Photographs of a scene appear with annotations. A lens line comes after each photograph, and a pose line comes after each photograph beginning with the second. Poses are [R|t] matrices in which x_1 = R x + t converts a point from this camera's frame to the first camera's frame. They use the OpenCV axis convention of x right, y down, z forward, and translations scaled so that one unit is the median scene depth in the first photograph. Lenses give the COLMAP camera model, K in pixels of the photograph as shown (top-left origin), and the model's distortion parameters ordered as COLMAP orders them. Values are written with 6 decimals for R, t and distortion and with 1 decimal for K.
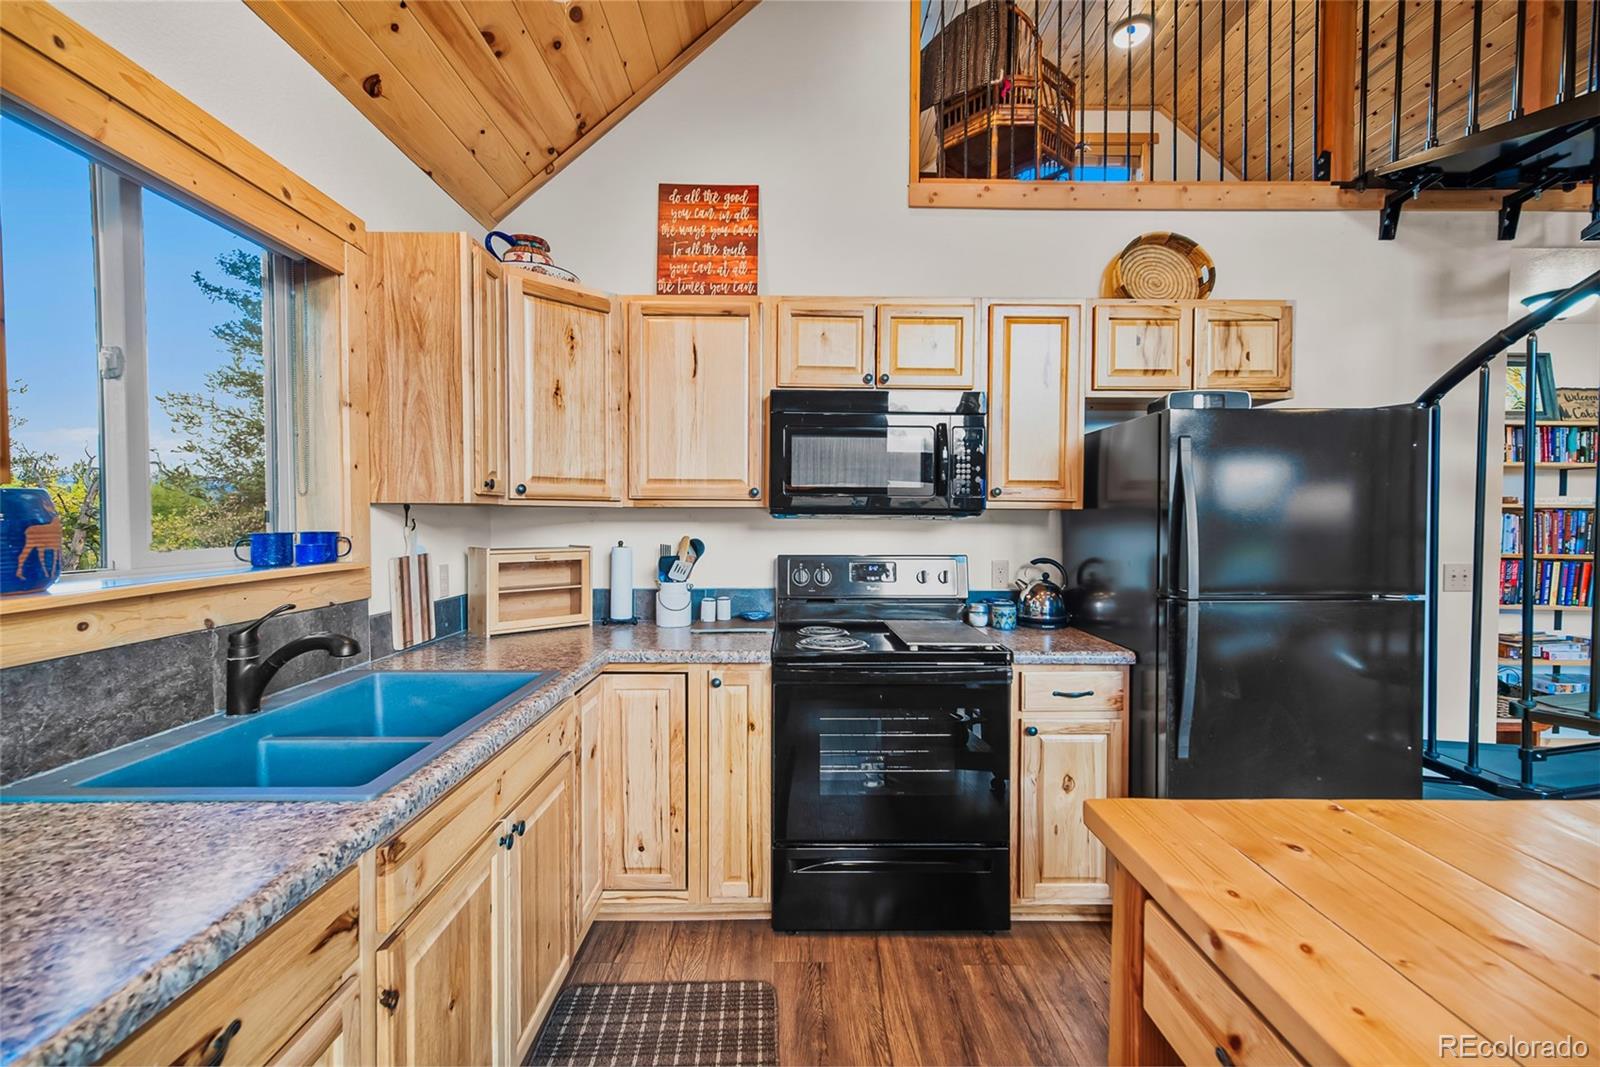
lens RADIAL K [[688.4, 0, 796.7], [0, 688.4, 534.1], [0, 0, 1]] dist [0.008756, 0.000197]
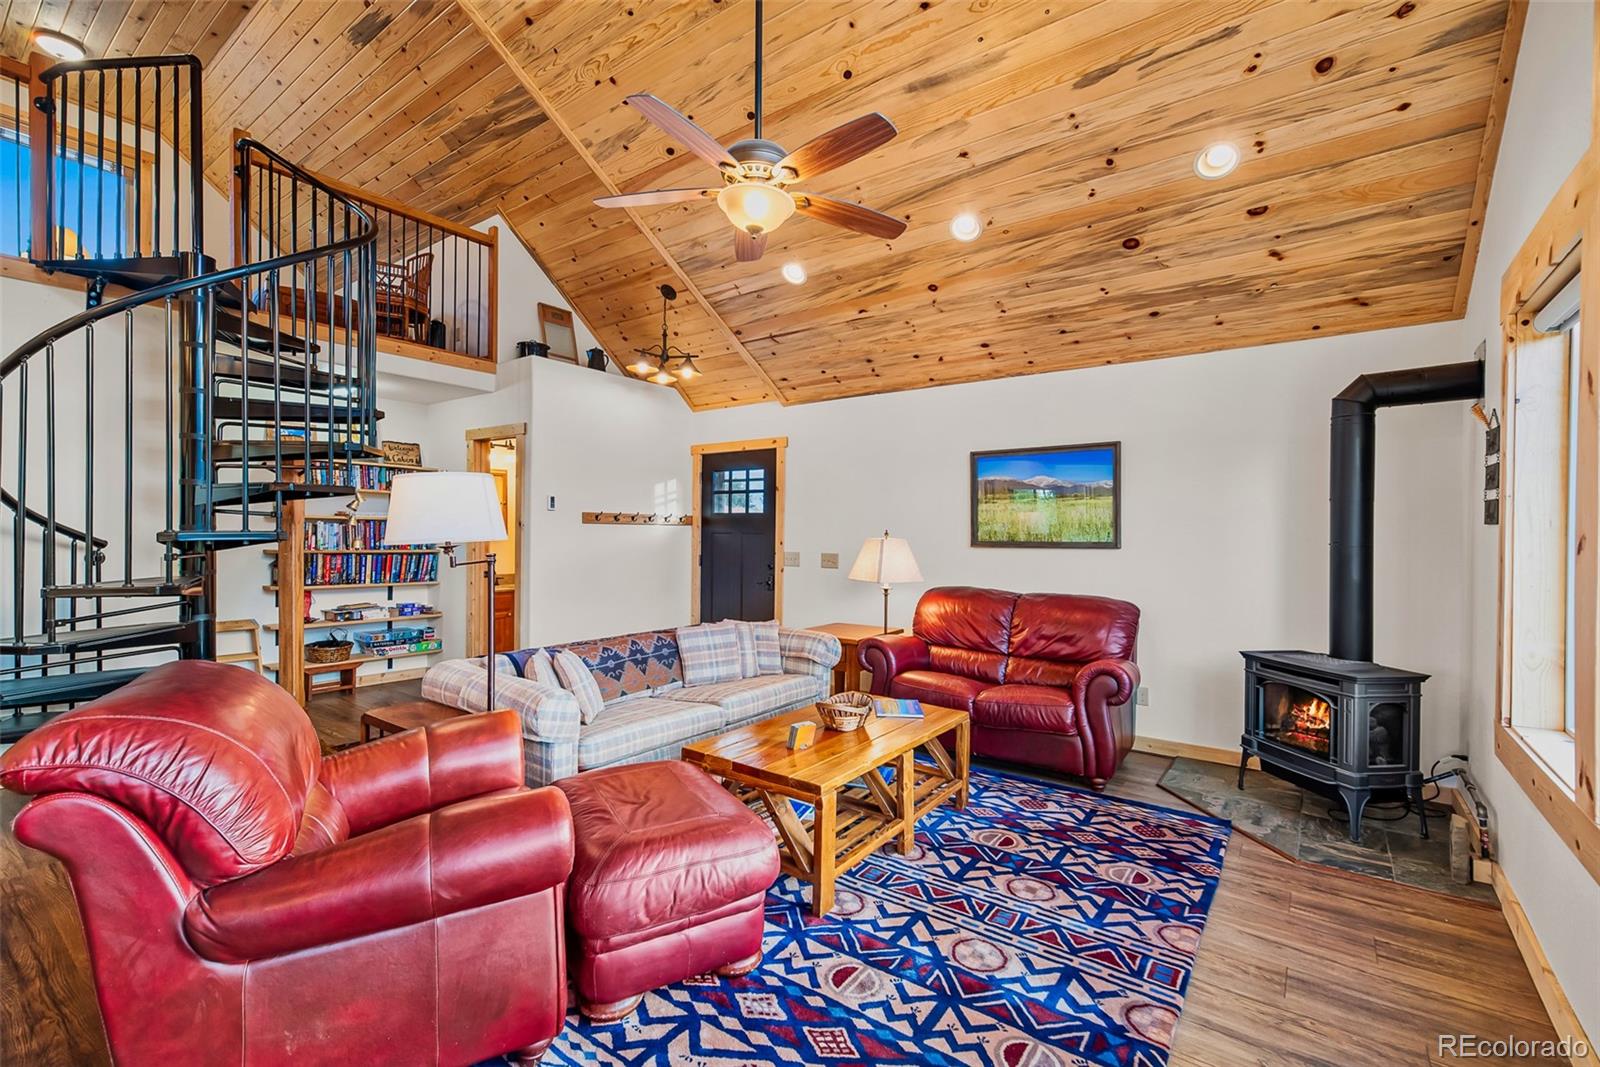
lens RADIAL K [[700.0, 0, 795.4], [0, 700.0, 533.2], [0, 0, 1]] dist [0.011747, 0.000328]
pose [[0.607986, 0.000299, 0.793948, 0.644561], [0.012693, 0.999868, -0.010097, 0.029121], [-0.793846, 0.016216, 0.607902, -0.989391]]
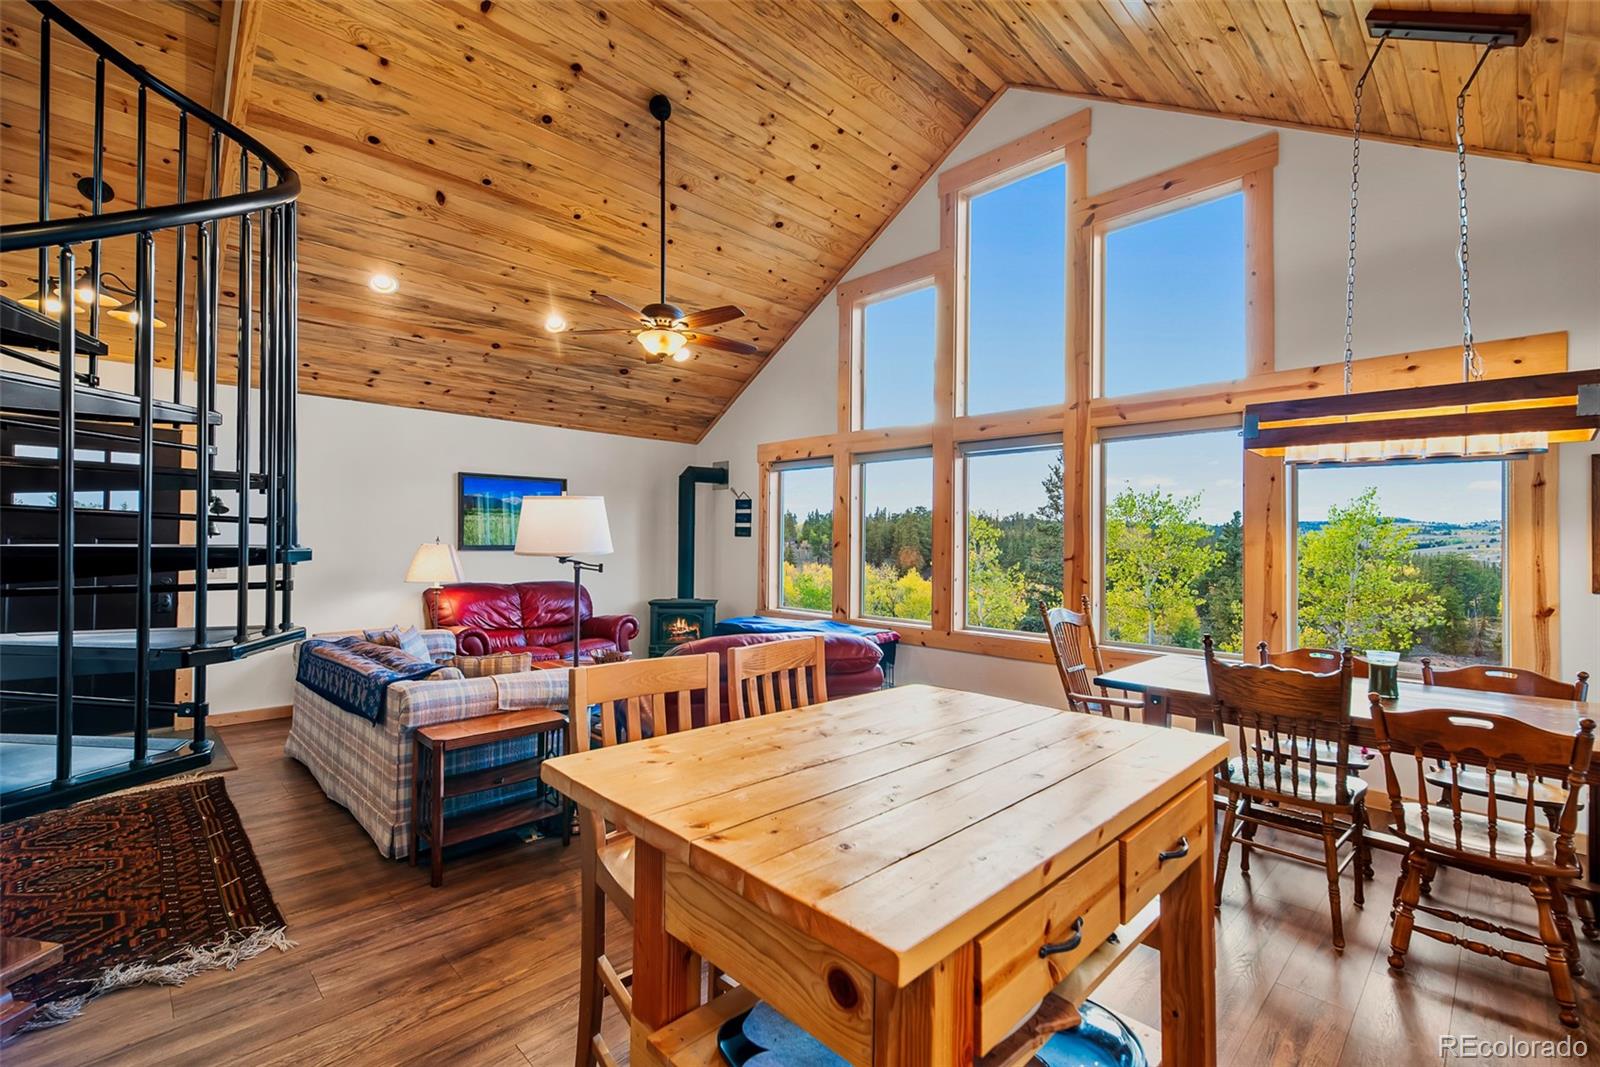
lens RADIAL K [[696.4, 0, 795.3], [0, 696.4, 535.9], [0, 0, 1]] dist [0.001162, 0.000935]
pose [[-0.692230, -0.005054, 0.721659, 0.001858], [0.004995, 0.999918, 0.011794, -0.017051], [-0.721660, 0.011768, -0.692148, 0.625796]]
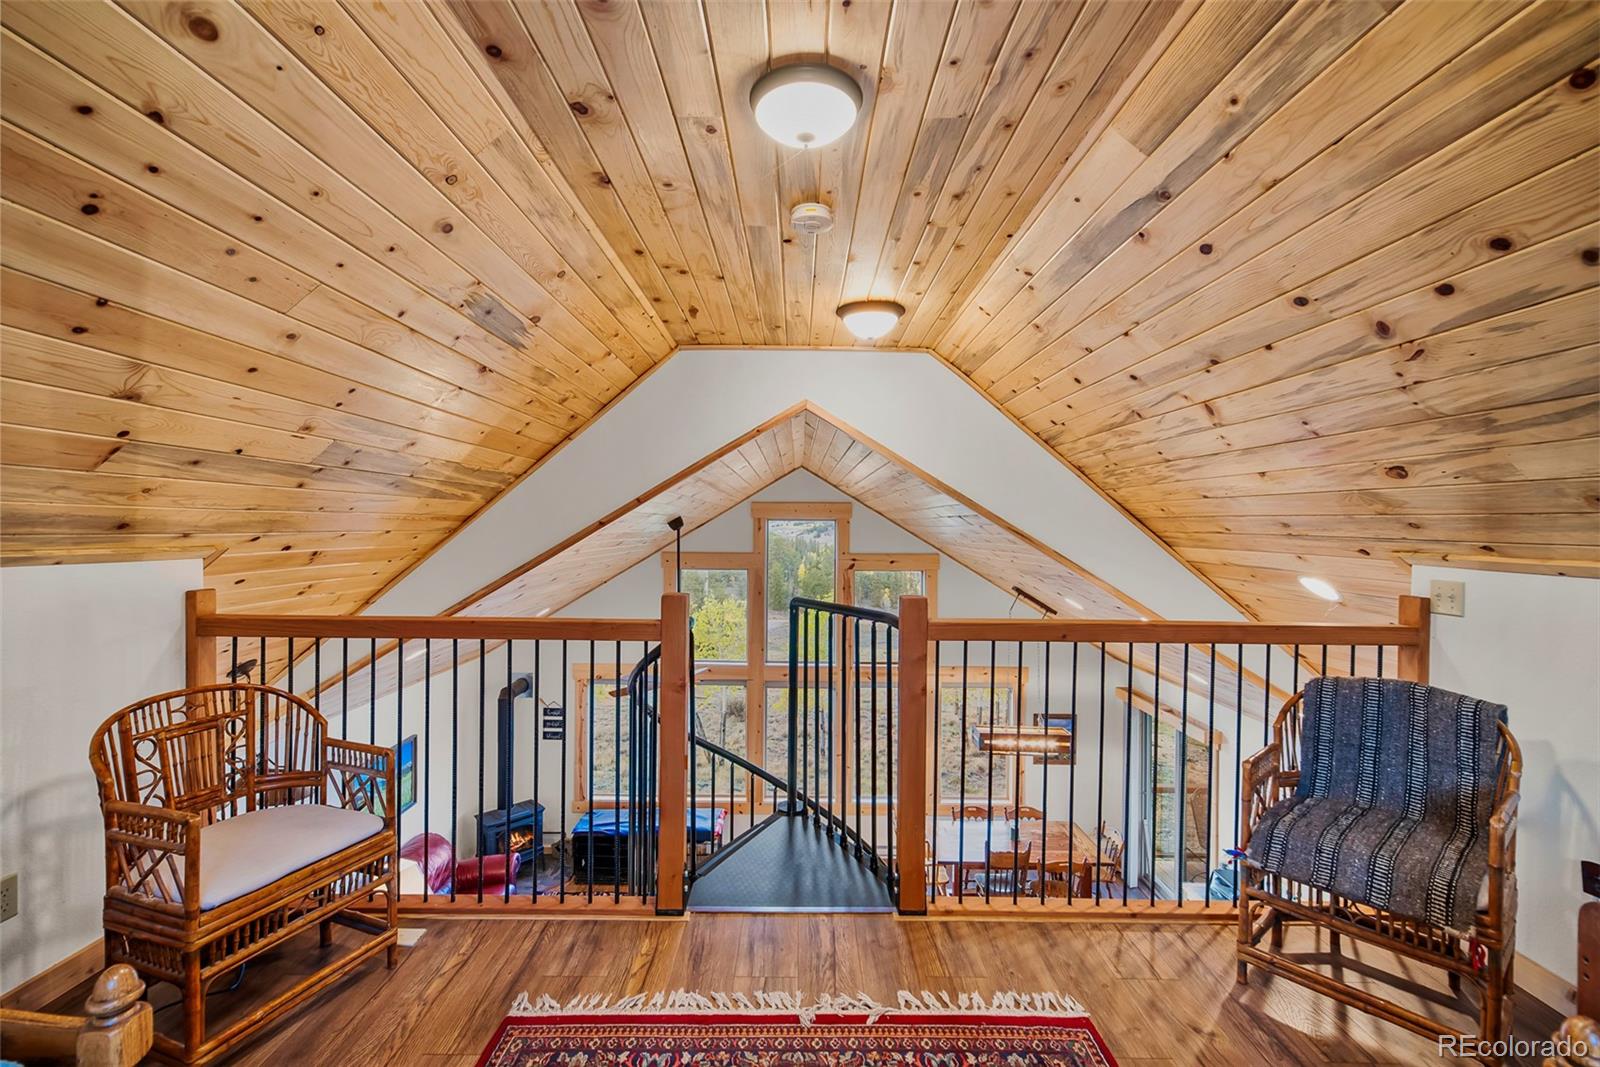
lens RADIAL K [[679.0, 0, 798.8], [0, 679.0, 539.1], [0, 0, 1]] dist [0.008625, -0.000020]
pose [[-0.999907, -0.013096, 0.003674, 1.034479], [-0.012912, 0.998852, 0.046136, -1.098535], [-0.004274, 0.046084, -0.998928, 1.992513]]
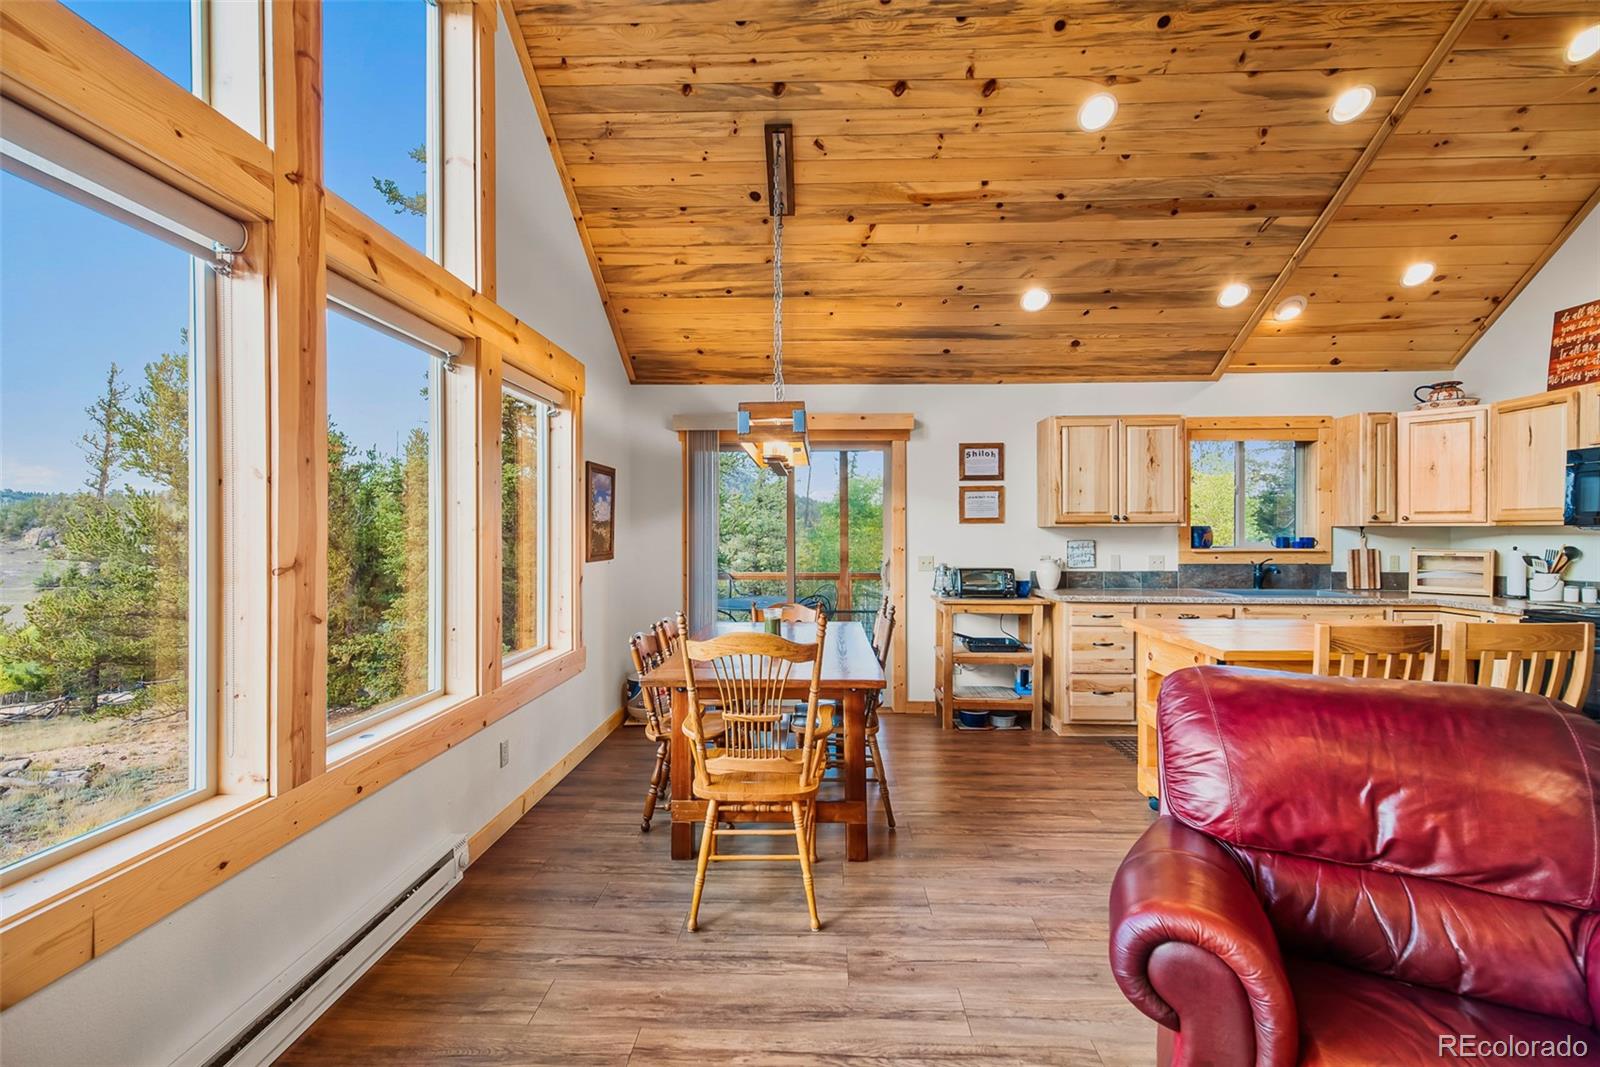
lens RADIAL K [[688.4, 0, 796.7], [0, 688.4, 534.1], [0, 0, 1]] dist [0.008756, 0.000197]
pose [[-0.046578, 0.000939, -0.998914, 1.528476], [-0.025233, 0.999679, 0.002116, 0.020844], [0.998596, 0.025304, -0.046540, -0.632733]]
